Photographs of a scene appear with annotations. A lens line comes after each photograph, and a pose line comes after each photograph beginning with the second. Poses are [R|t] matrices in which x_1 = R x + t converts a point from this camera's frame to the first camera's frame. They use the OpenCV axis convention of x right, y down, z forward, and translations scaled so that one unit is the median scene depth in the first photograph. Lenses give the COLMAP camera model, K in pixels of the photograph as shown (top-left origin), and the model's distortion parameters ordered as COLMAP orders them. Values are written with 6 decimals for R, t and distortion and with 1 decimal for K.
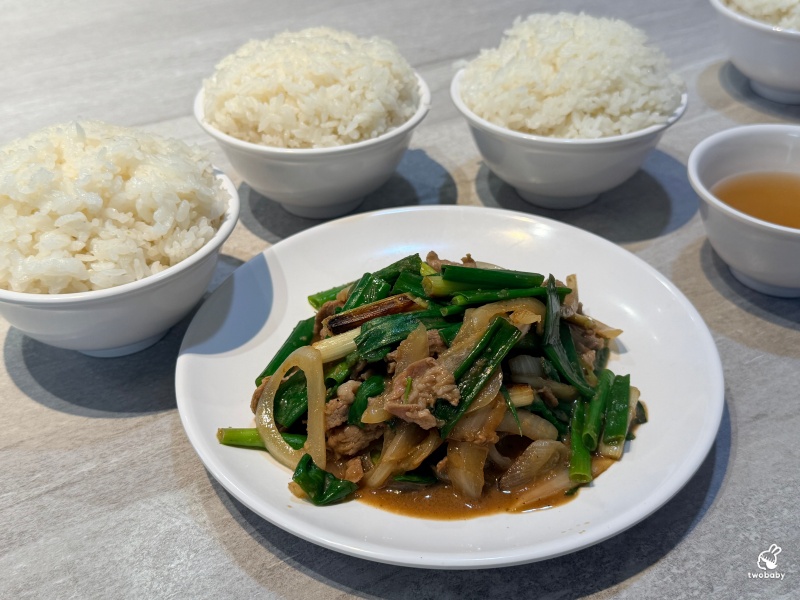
lens RADIAL K [[899.7, 0, 419.5], [0, 899.7, 289.7], [0, 0, 1]] dist [0.006593, 0.000000]
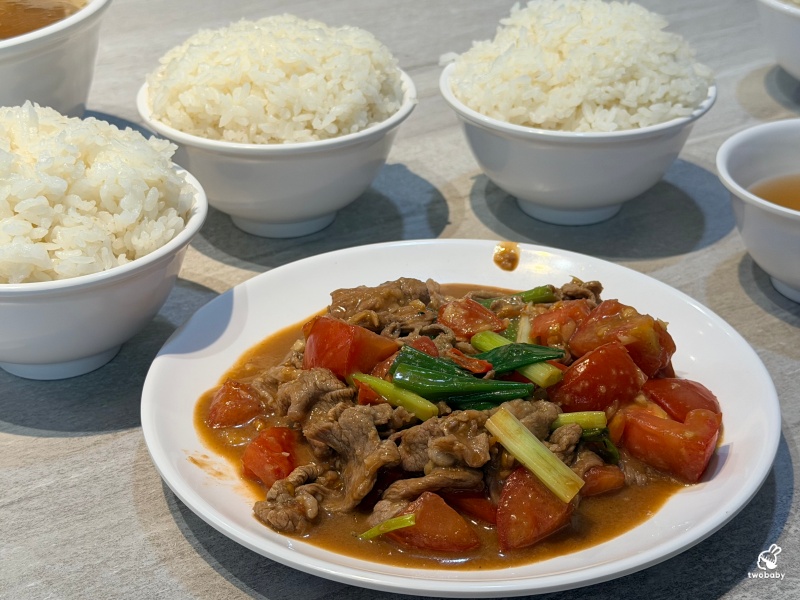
lens RADIAL K [[1470.8, 0, 408.9], [0, 1470.8, 297.7], [0, 0, 1]] dist [-0.003906, 0.000000]
pose [[0.999143, -0.011633, 0.039716, -0.068703], [0.016898, 0.990710, -0.134937, 0.218071], [-0.037778, 0.135493, 0.990058, -0.457419]]
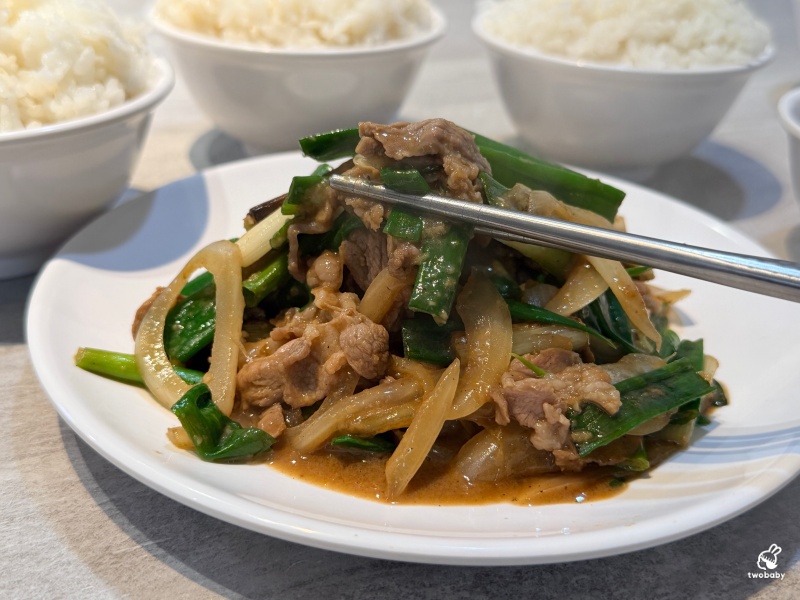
lens RADIAL K [[899.7, 0, 412.4], [0, 899.7, 313.4], [0, 0, 1]] dist [0.006593, 0.000000]
pose [[0.996111, 0.083624, -0.027743, 0.034559], [-0.086592, 0.987320, -0.133043, 0.189809], [0.016265, 0.134928, 0.990722, 0.333634]]
